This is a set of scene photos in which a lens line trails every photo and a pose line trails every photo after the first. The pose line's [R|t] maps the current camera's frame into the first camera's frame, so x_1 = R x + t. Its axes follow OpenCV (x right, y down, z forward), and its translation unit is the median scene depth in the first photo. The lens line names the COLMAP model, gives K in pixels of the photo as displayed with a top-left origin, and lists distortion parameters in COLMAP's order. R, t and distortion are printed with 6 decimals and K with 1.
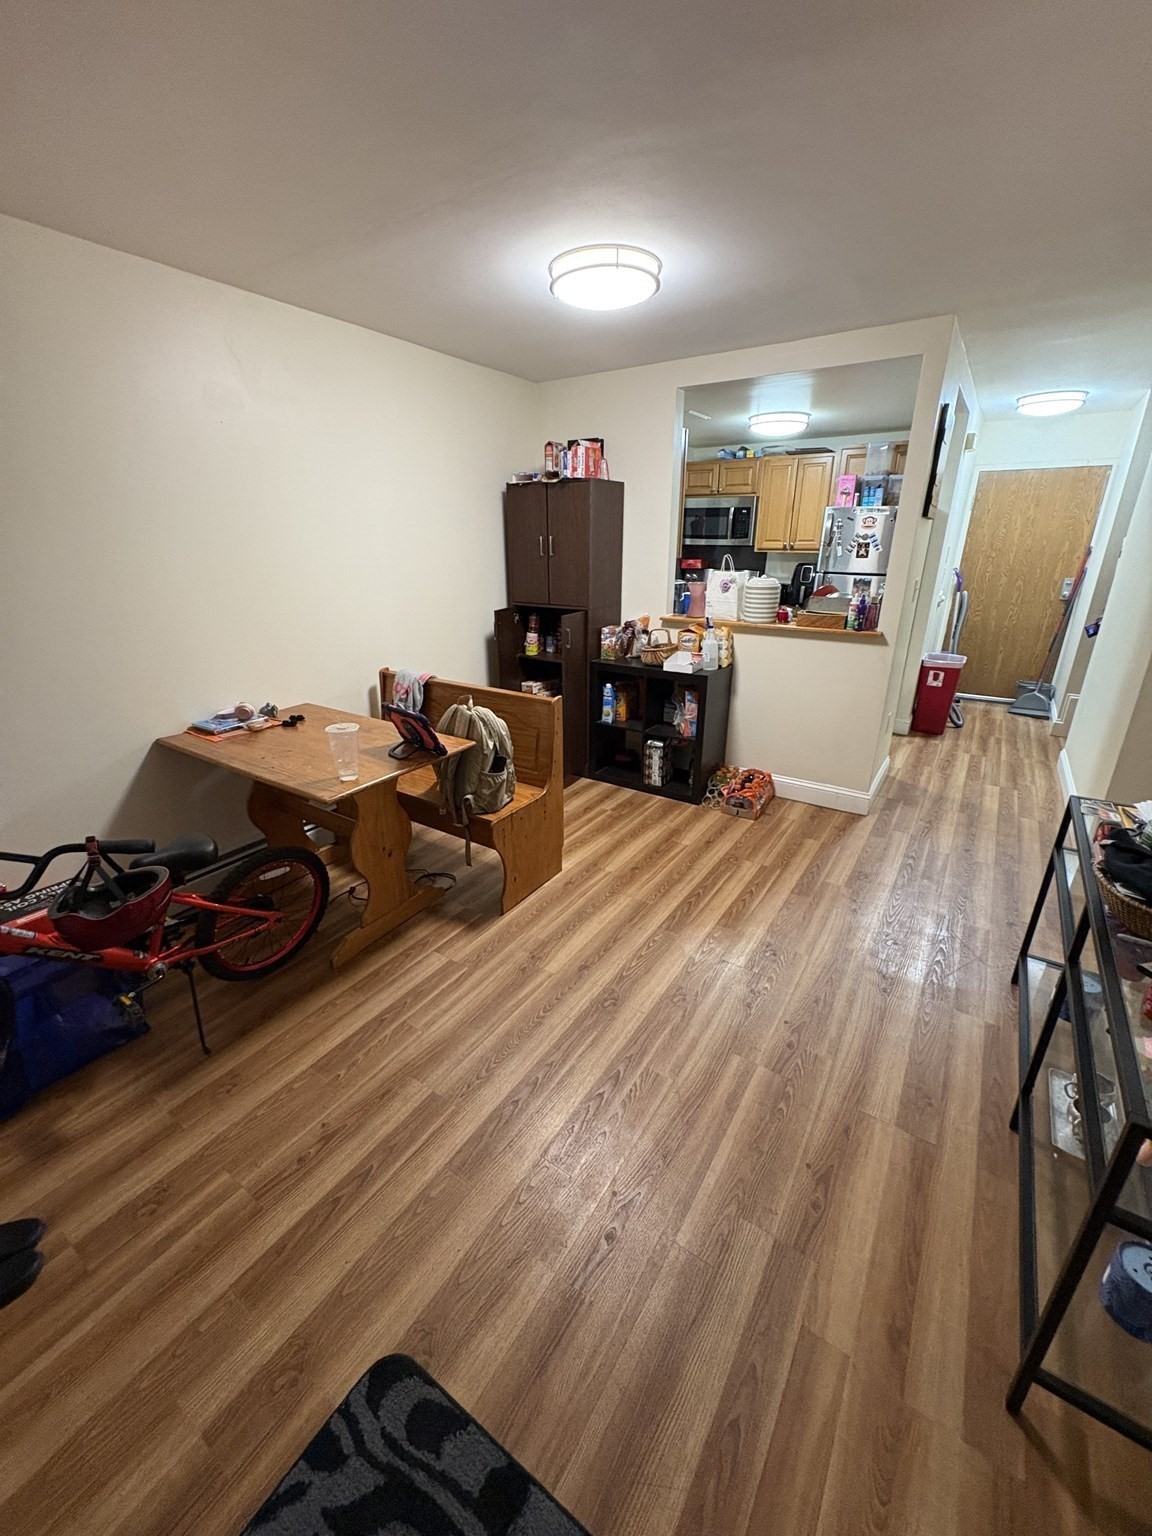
lens RADIAL K [[610.2, 0, 576.0], [0, 610.2, 768.0], [0, 0, 1]] dist [-0.000084, 0.000268]
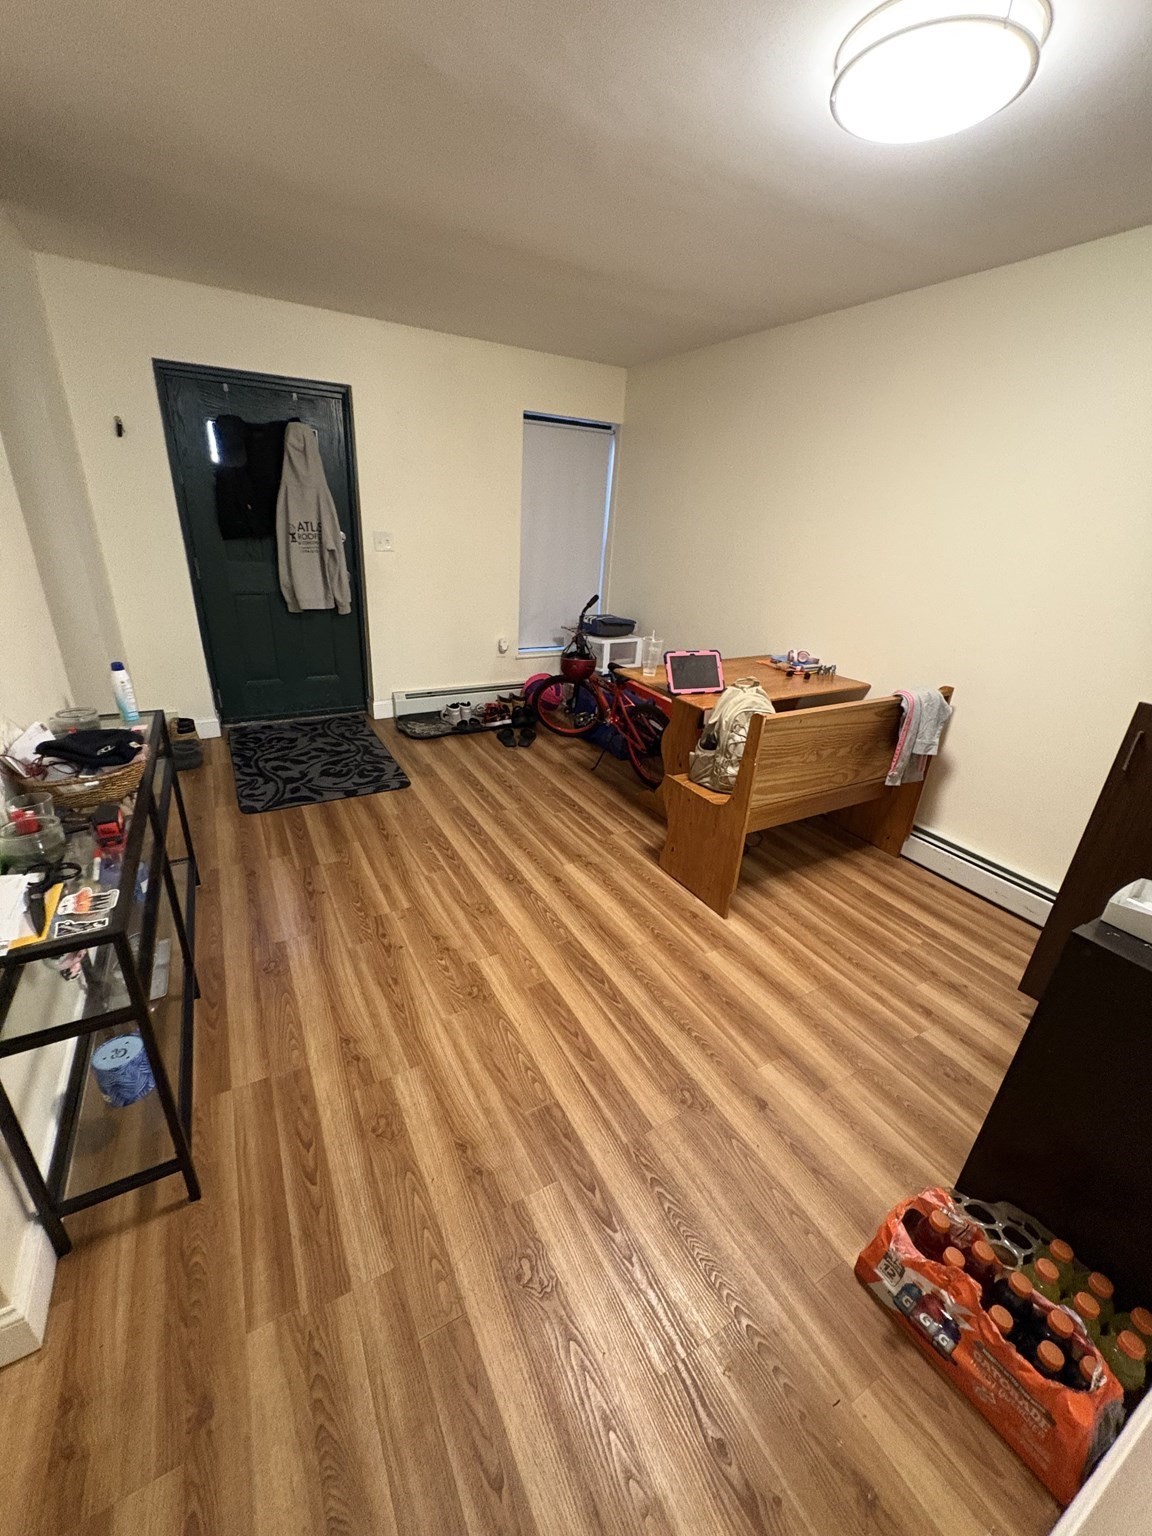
lens RADIAL K [[610.2, 0, 576.0], [0, 610.2, 768.0], [0, 0, 1]] dist [-0.000084, 0.000268]
pose [[-0.448748, 0.329193, -0.830817, 0.962777], [-0.367967, 0.779149, 0.507470, -0.473615], [0.814387, 0.533440, -0.228509, 1.283960]]
